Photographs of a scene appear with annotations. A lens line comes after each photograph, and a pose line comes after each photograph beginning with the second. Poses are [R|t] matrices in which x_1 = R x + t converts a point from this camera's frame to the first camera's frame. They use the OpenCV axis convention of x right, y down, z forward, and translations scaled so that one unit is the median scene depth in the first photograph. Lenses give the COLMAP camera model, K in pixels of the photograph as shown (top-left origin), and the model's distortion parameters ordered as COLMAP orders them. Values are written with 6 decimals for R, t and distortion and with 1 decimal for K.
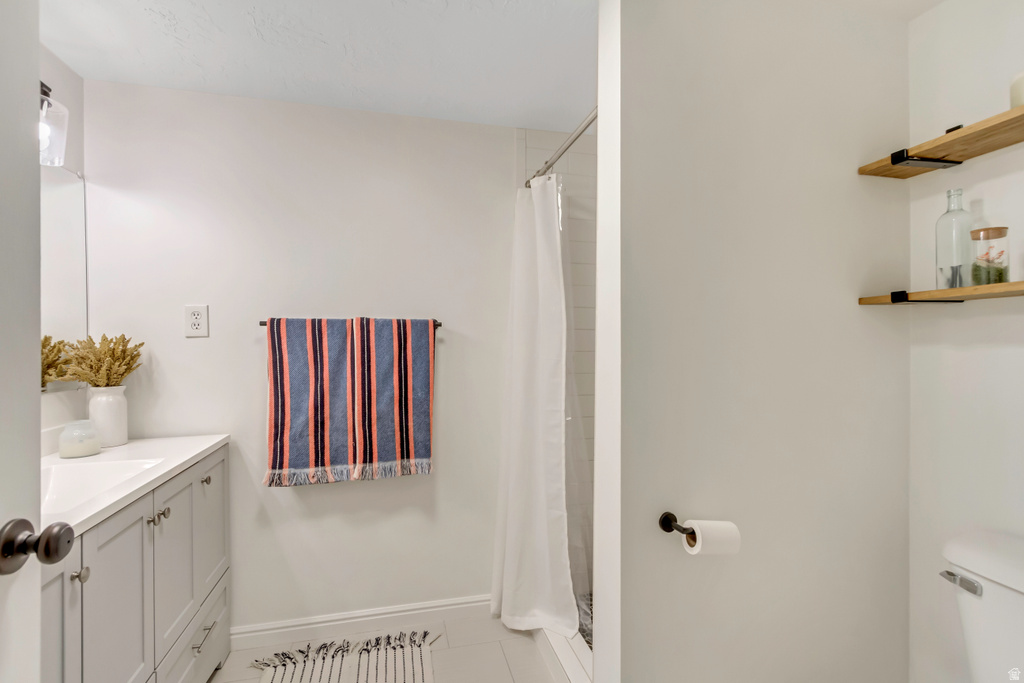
lens RADIAL K [[474.4, 0, 511.8], [0, 474.4, 341.4], [0, 0, 1]] dist [0.009486, -0.001423]
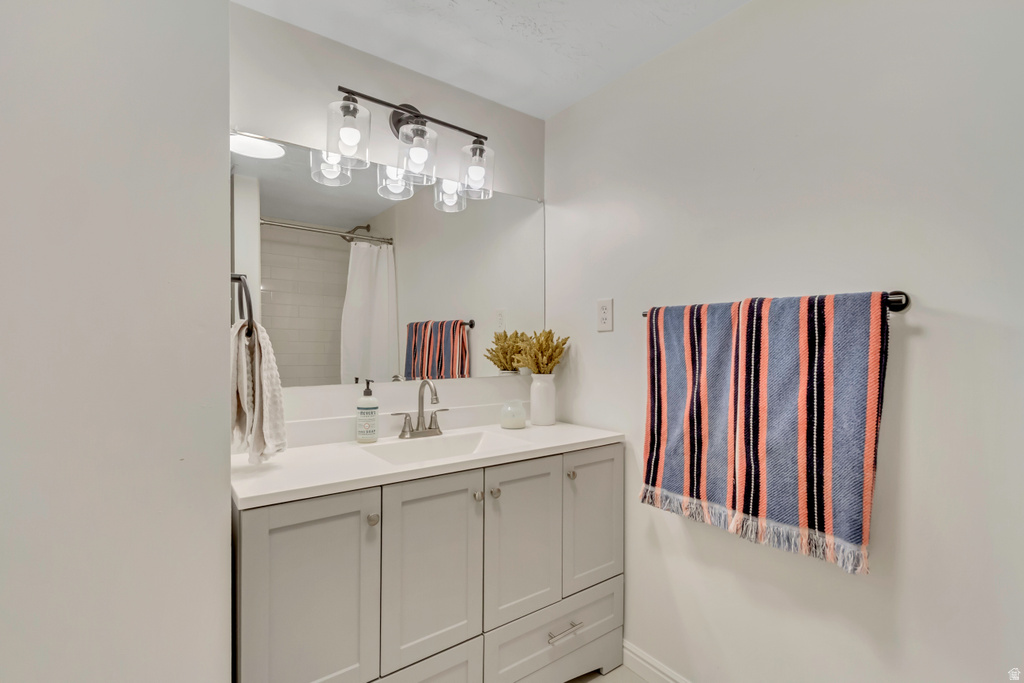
lens RADIAL K [[474.4, 0, 510.9], [0, 474.4, 347.0], [0, 0, 1]] dist [0.009486, -0.001423]
pose [[0.370969, 0.012200, -0.928565, 0.191464], [-0.004417, 0.999926, 0.011373, 0.013345], [0.928635, -0.000117, 0.370995, 0.438797]]
